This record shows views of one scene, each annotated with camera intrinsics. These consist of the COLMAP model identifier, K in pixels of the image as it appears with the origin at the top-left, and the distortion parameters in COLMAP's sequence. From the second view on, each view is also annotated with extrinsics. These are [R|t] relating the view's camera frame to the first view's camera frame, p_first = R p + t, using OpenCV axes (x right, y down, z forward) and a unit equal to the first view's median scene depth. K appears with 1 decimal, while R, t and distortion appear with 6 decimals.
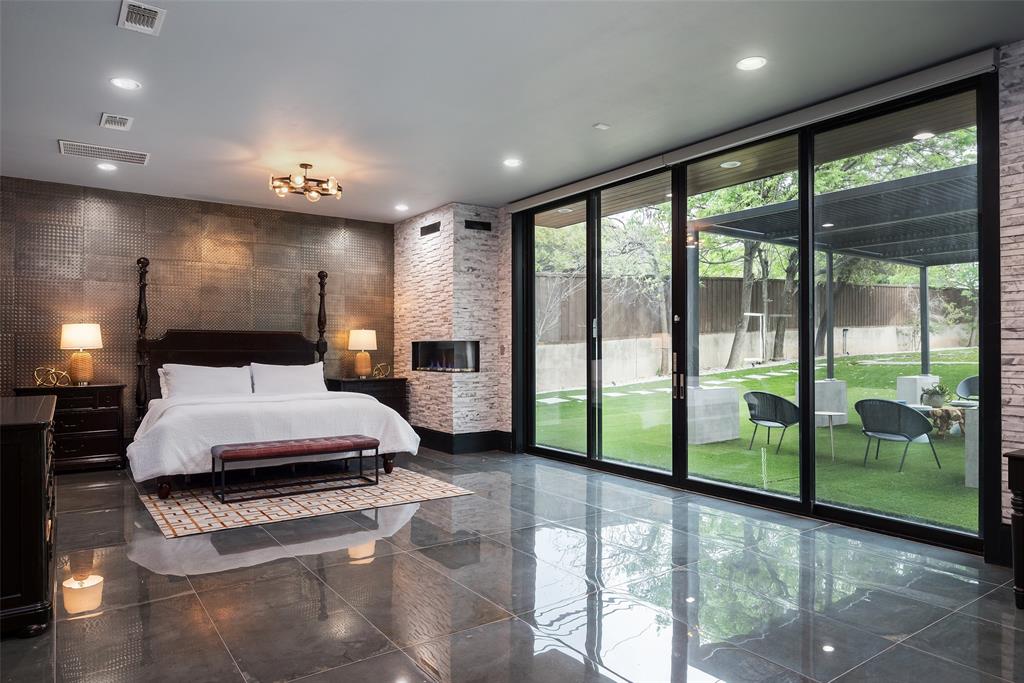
lens RADIAL K [[660.9, 0, 504.1], [0, 660.9, 342.6], [0, 0, 1]] dist [-0.005719, -0.001055]
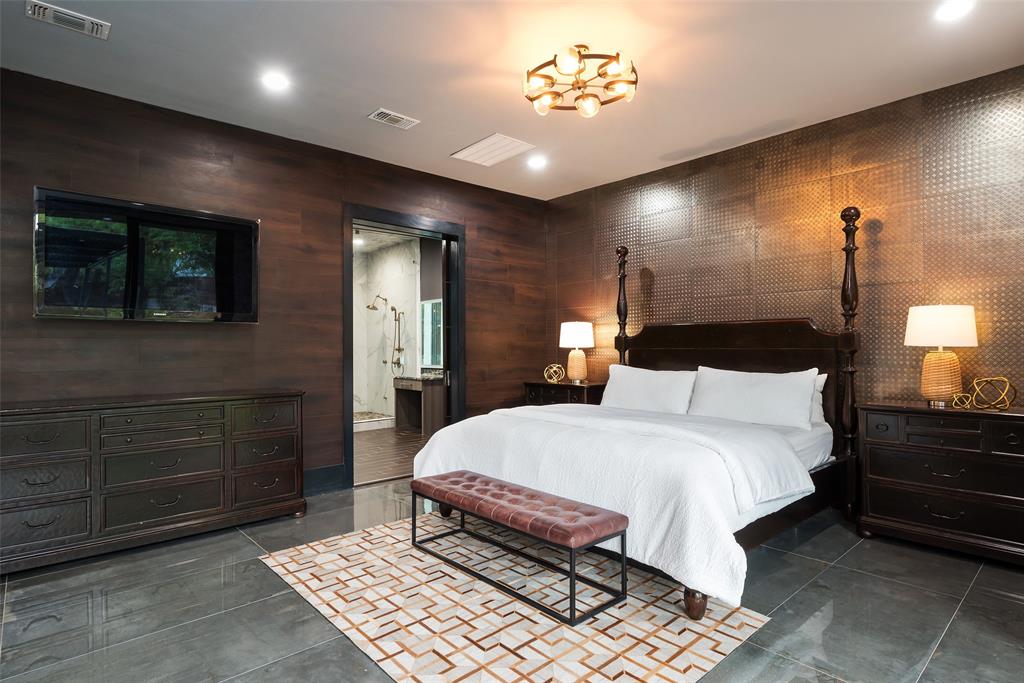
lens RADIAL K [[543.6, 0, 506.3], [0, 543.6, 346.8], [0, 0, 1]] dist [-0.001694, -0.000123]
pose [[0.141553, -0.004333, -0.989921, 0.155718], [0.010093, 0.999945, -0.002934, 0.009433], [0.989879, -0.009576, 0.141589, 0.718683]]
